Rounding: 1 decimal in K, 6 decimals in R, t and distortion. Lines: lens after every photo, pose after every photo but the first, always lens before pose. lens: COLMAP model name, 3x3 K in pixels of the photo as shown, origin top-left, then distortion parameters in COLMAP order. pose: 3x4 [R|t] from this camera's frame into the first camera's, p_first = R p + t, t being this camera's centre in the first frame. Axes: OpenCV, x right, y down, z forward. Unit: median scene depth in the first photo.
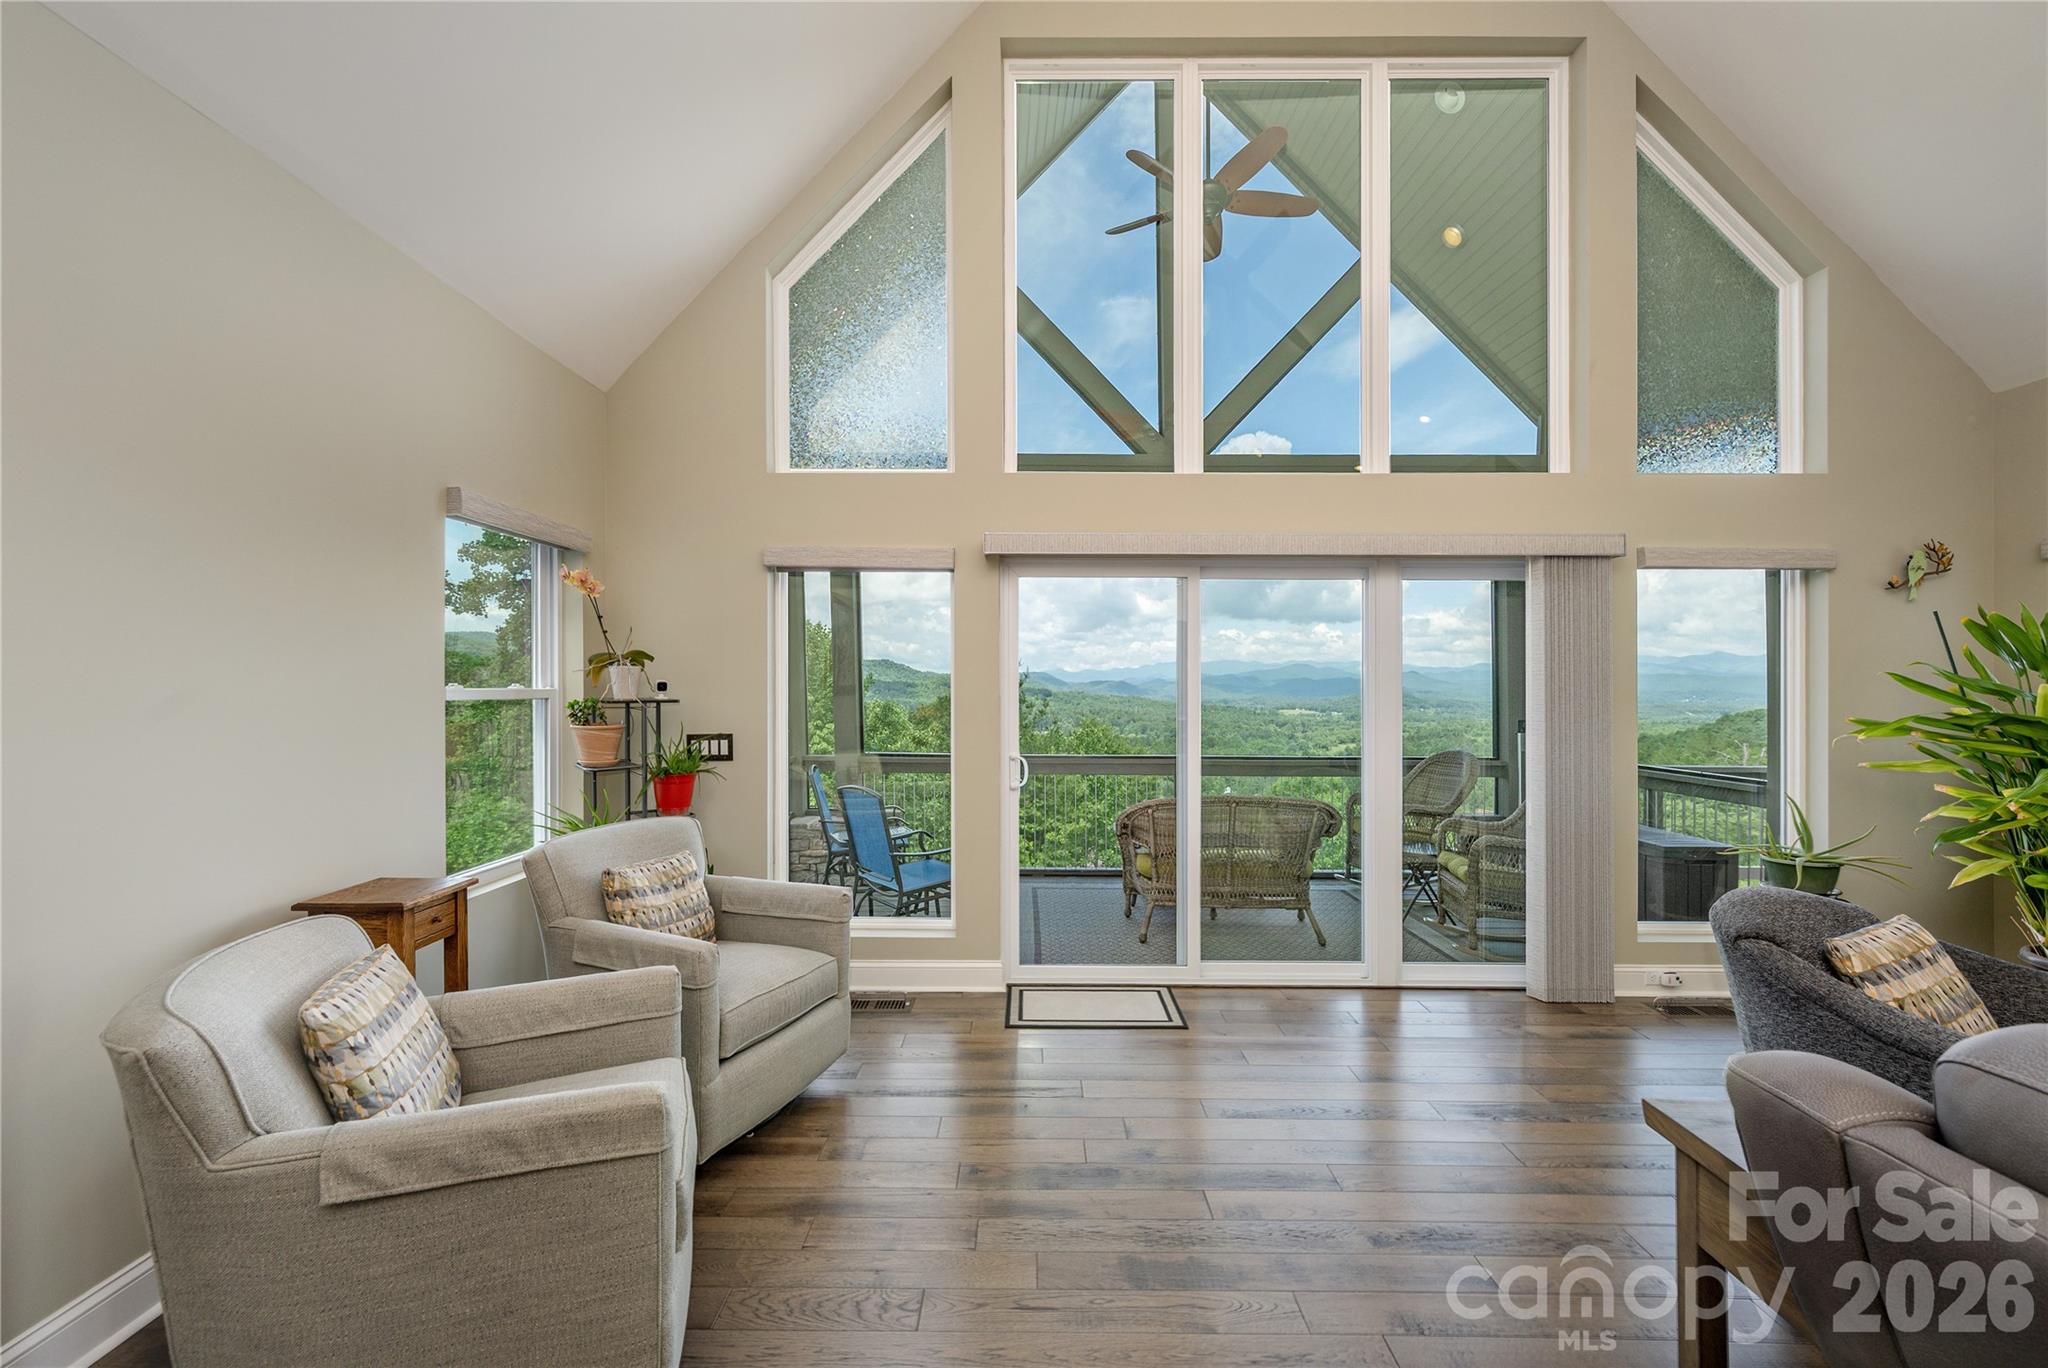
lens RADIAL K [[814.2, 0, 1016.2], [0, 814.2, 693.5], [0, 0, 1]] dist [0.002031, 0.000278]
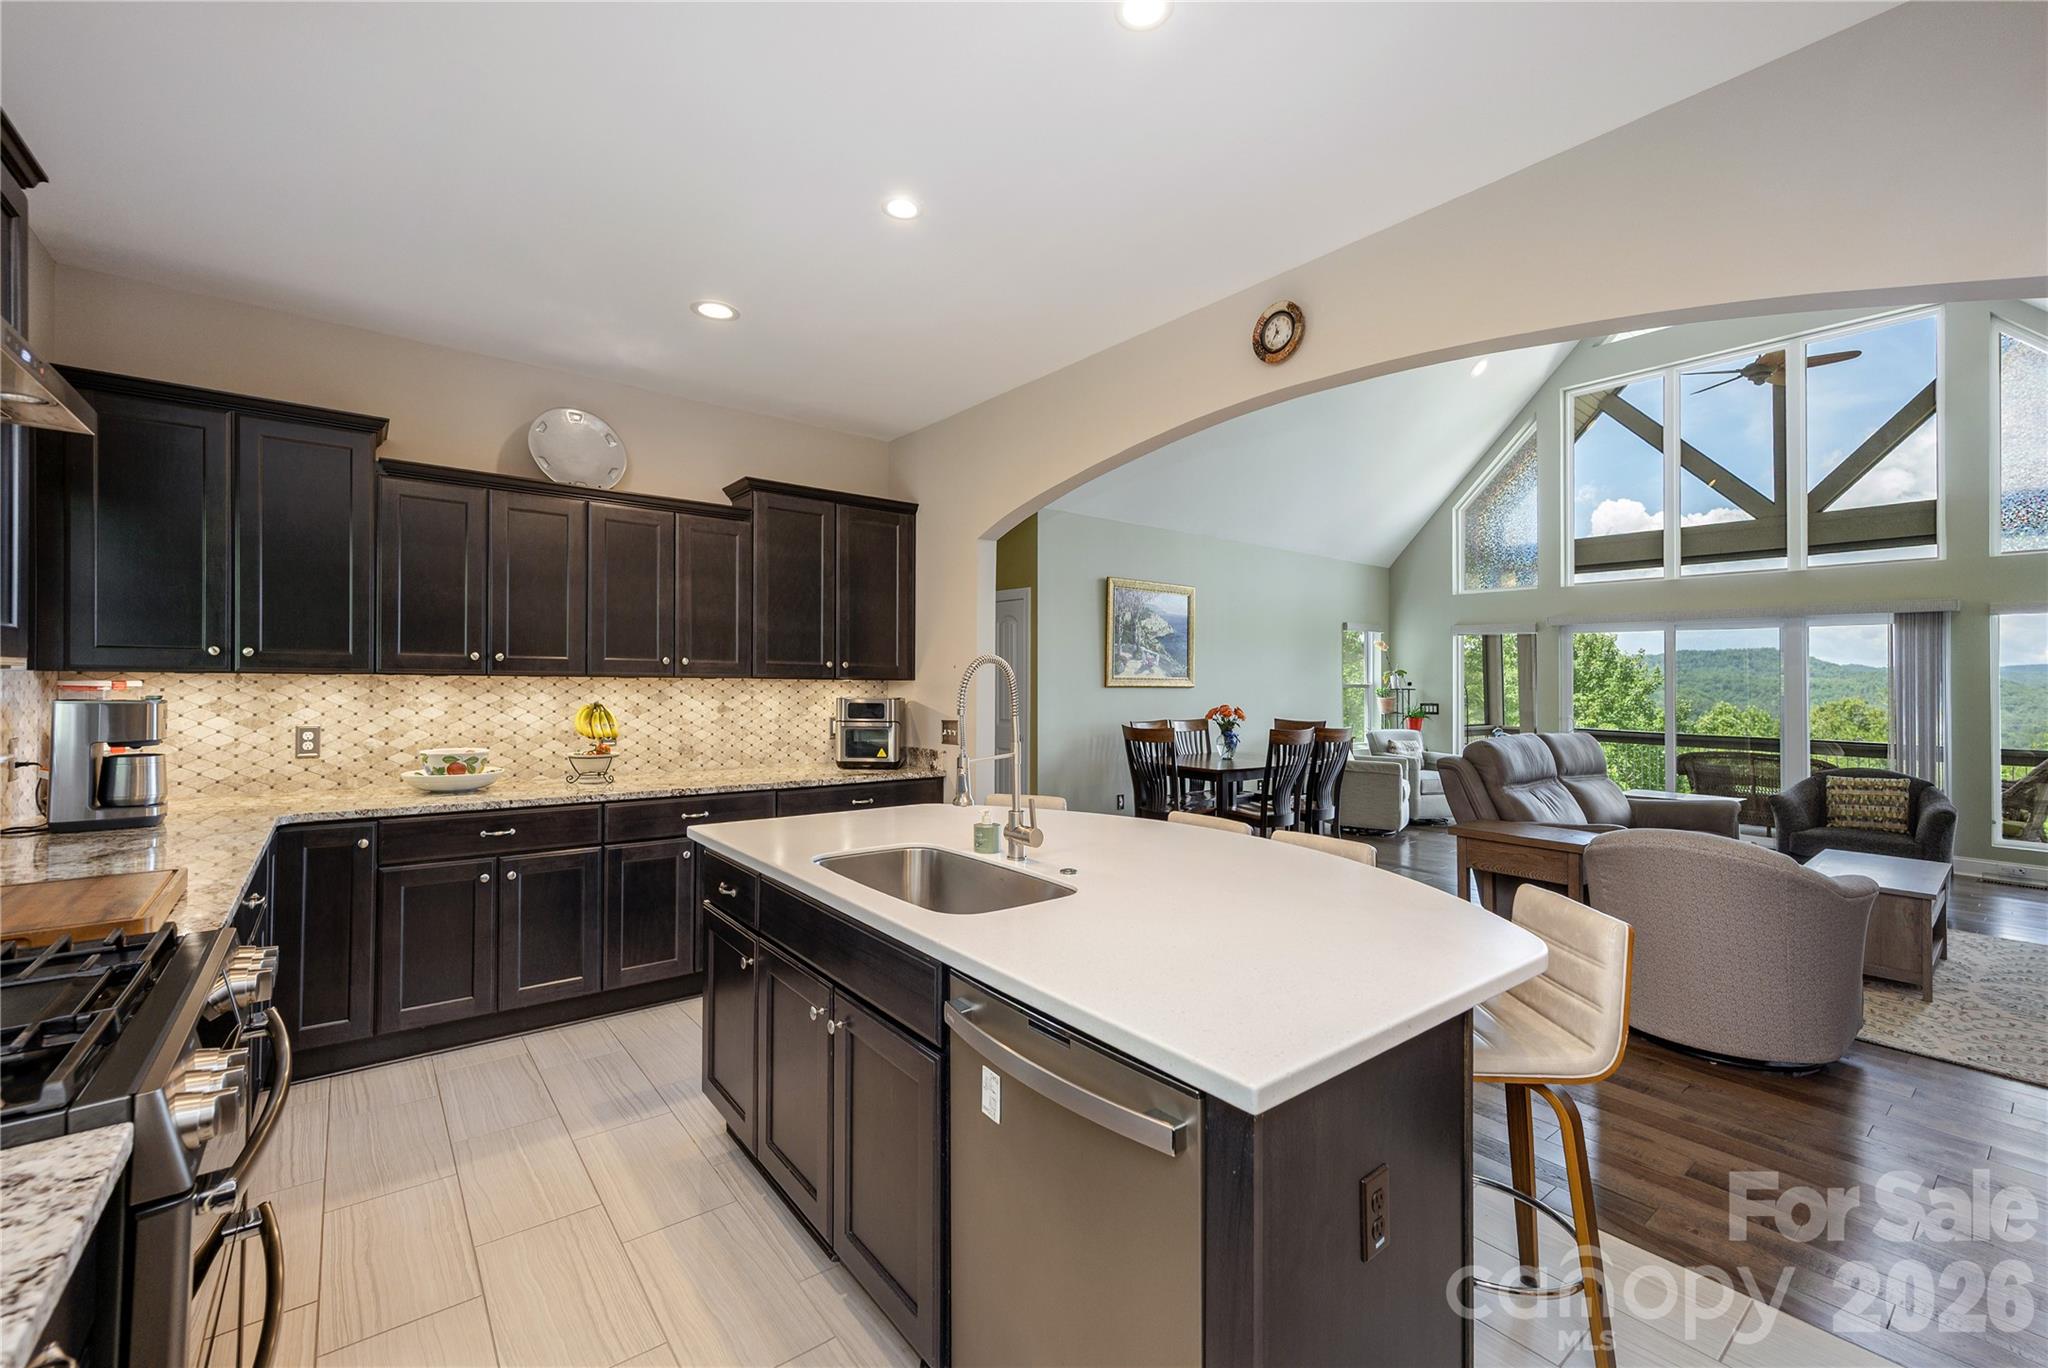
lens RADIAL K [[885.1, 0, 1066.7], [0, 885.1, 693.8], [0, 0, 1]] dist [0.000001, 0.000198]
pose [[0.682396, 0.015163, -0.730826, 0.827879], [-0.013139, 0.999878, 0.008477, 0.014835], [0.730865, 0.003818, 0.682511, -1.627256]]
